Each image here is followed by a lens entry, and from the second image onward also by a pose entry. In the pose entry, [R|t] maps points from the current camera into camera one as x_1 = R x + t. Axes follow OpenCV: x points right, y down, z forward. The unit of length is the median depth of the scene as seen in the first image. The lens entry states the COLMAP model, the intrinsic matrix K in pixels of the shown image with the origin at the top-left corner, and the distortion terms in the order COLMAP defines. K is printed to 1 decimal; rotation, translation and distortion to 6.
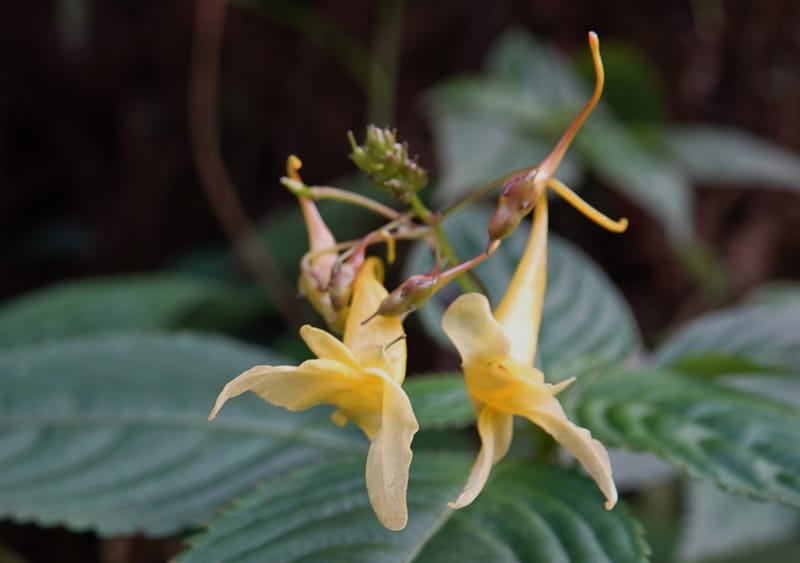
lens RADIAL K [[1179.5, 0, 337.5], [0, 1179.5, 459.0], [0, 0, 1]] dist [0.010380, -0.014671]
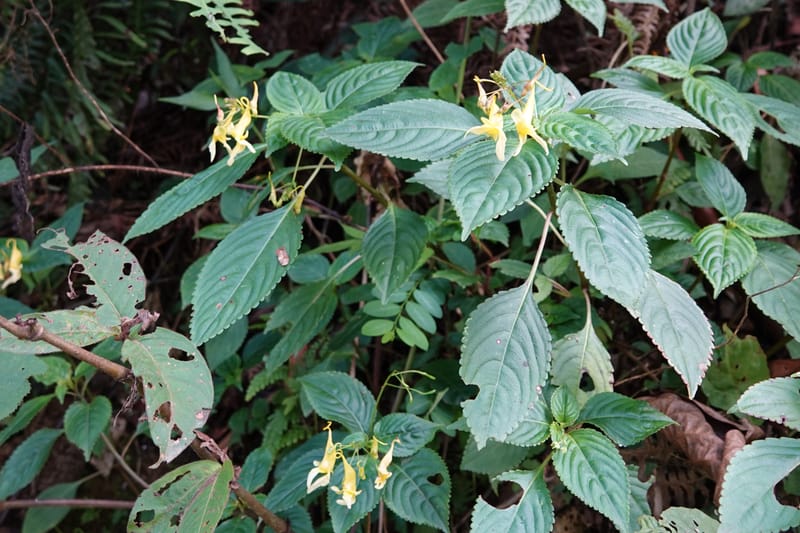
lens RADIAL K [[799.5, 0, 425.9], [0, 799.5, 190.8], [0, 0, 1]] dist [0.009280, -0.009195]
pose [[0.999862, -0.016392, -0.002831, -0.201721], [0.016611, 0.992989, 0.117035, -0.163231], [0.000893, -0.117066, 0.993124, -1.796794]]
